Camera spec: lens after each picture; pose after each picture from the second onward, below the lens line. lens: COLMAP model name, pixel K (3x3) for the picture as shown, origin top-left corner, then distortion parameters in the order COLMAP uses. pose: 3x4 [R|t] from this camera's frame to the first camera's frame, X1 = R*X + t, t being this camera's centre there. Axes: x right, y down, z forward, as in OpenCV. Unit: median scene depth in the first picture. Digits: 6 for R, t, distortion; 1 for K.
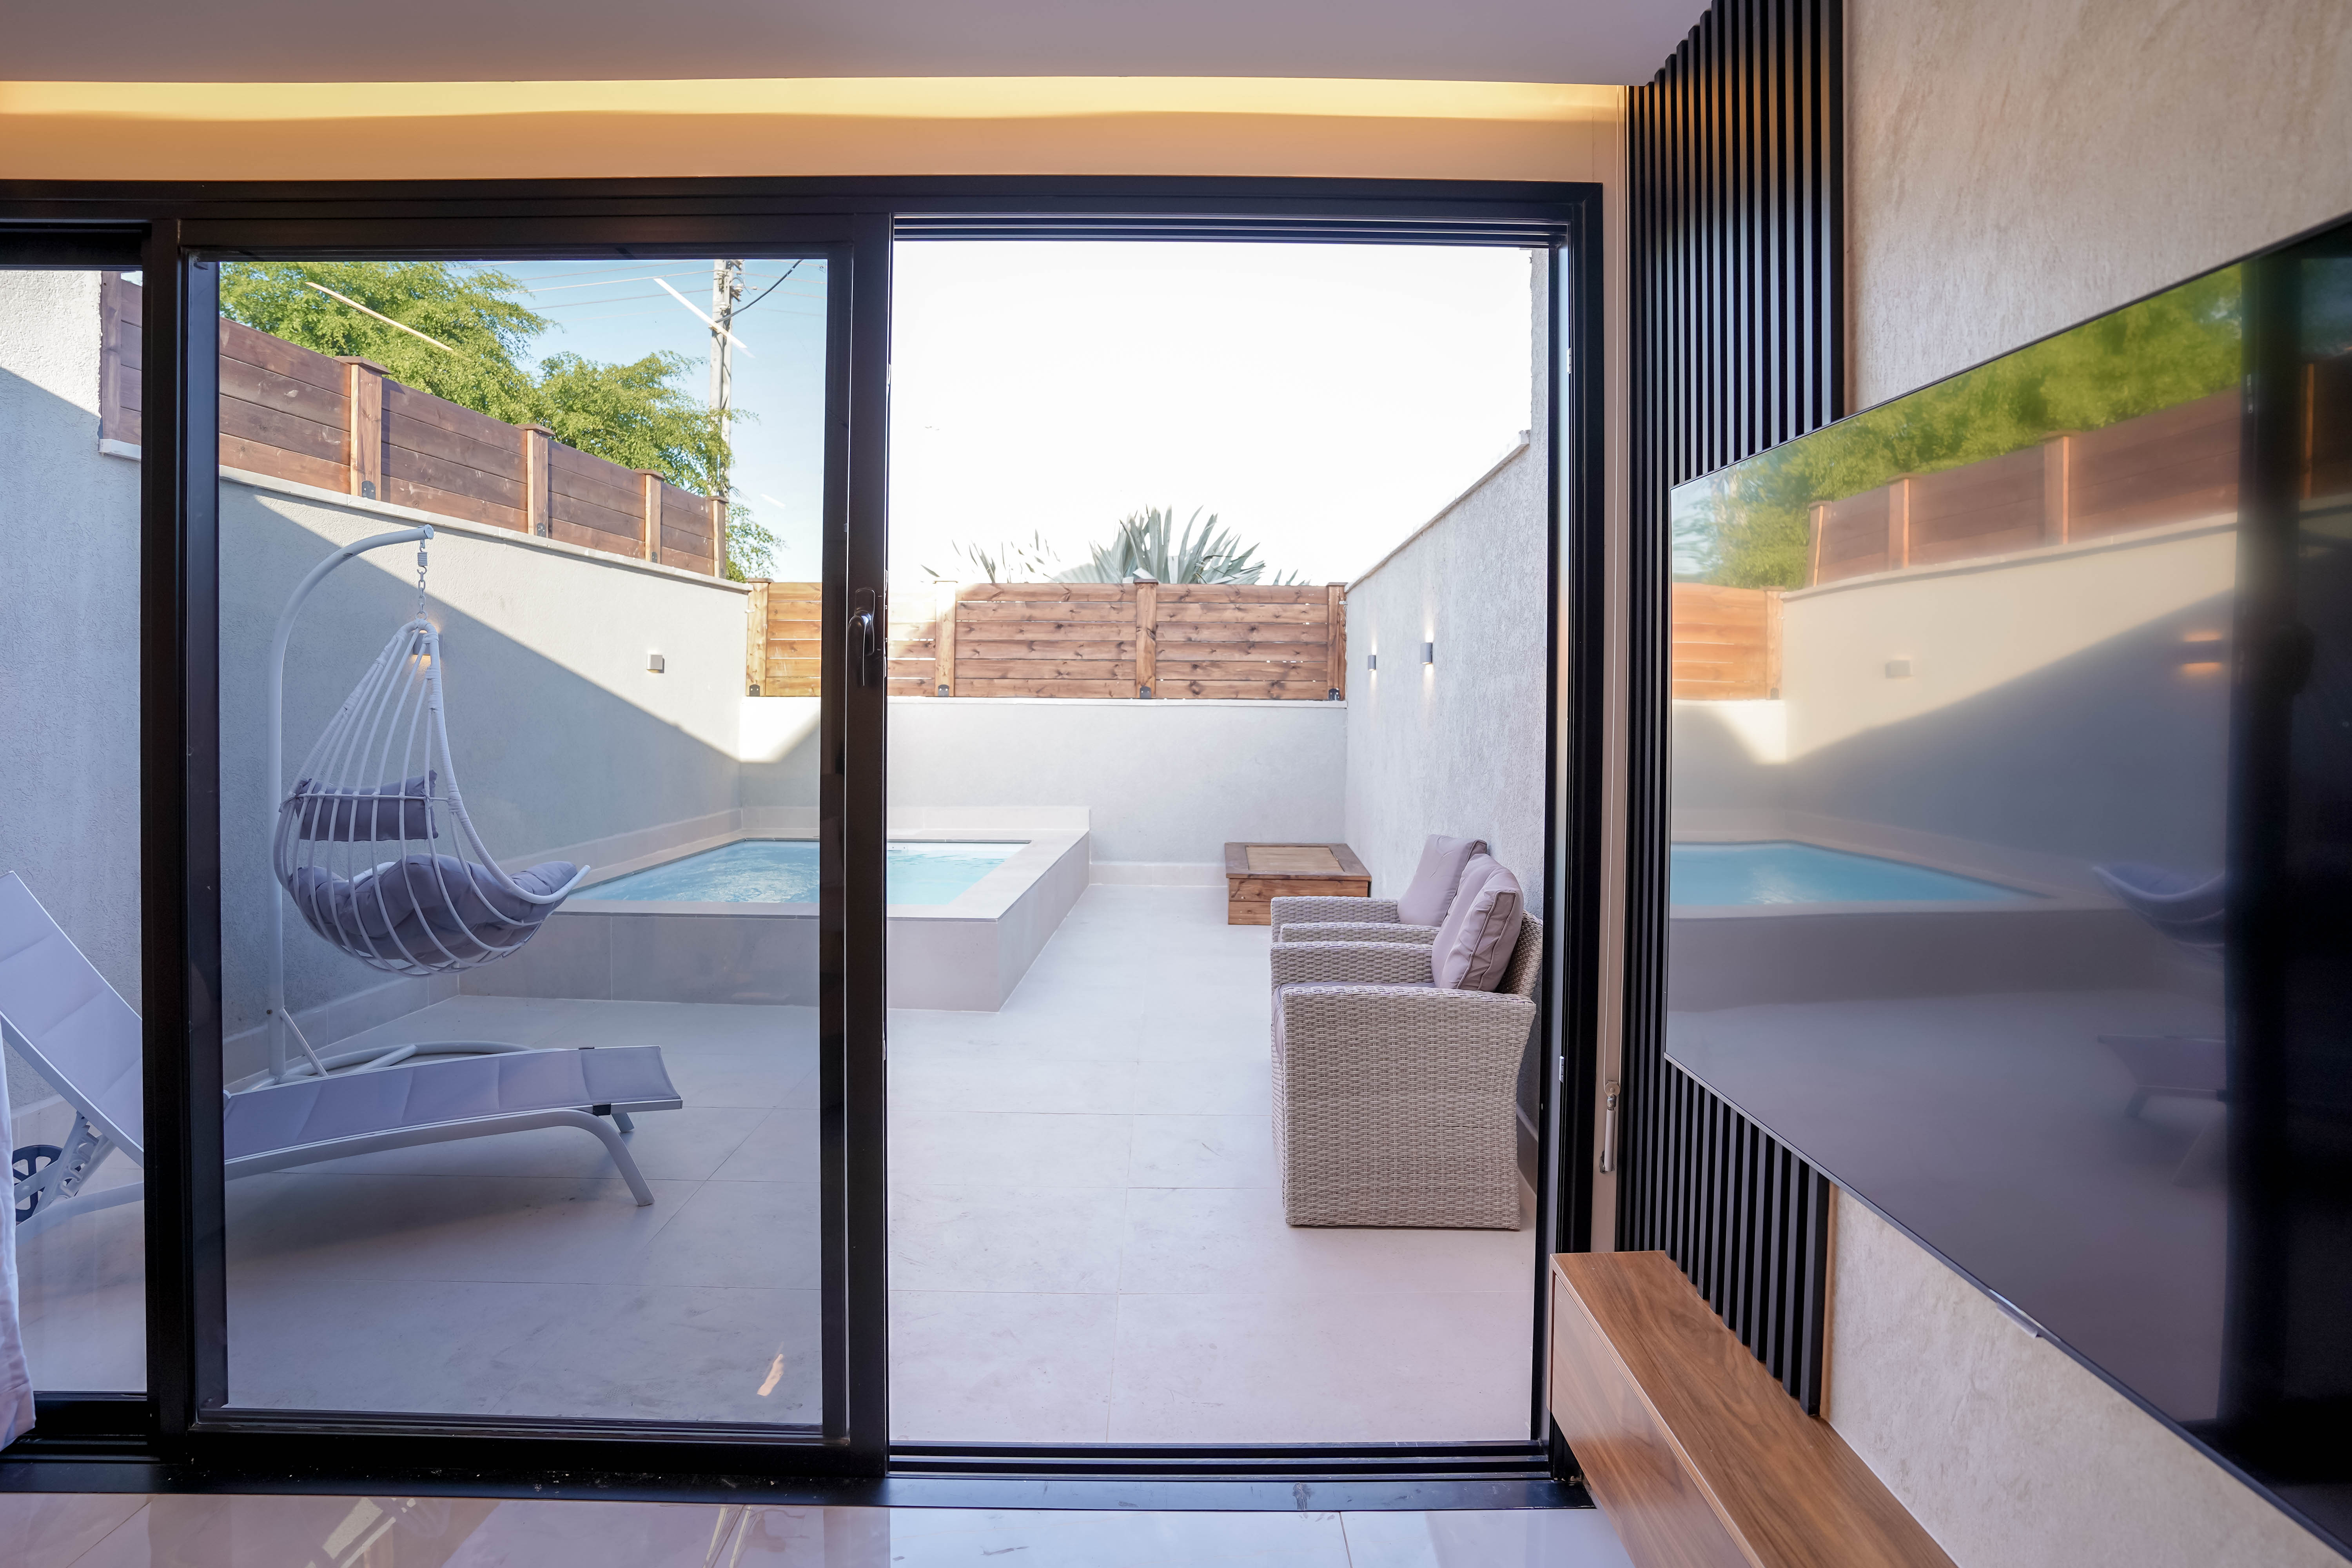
lens RADIAL K [[1208.3, 0, 1173.7], [0, 1208.3, 726.1], [0, 0, 1]] dist [0.000019, 0.000041]
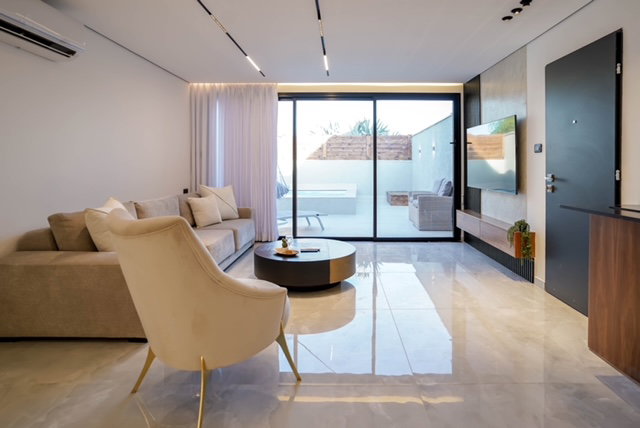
lens RADIAL K [[356.4, 0, 344.8], [0, 356.4, 180.2], [0, 0, 1]] dist [-0.026945, 0.018078]
pose [[0.999991, -0.004131, 0.000235, -0.114060], [0.004127, 0.999880, 0.014943, 0.033341], [-0.000297, -0.014942, 0.999888, -0.360641]]
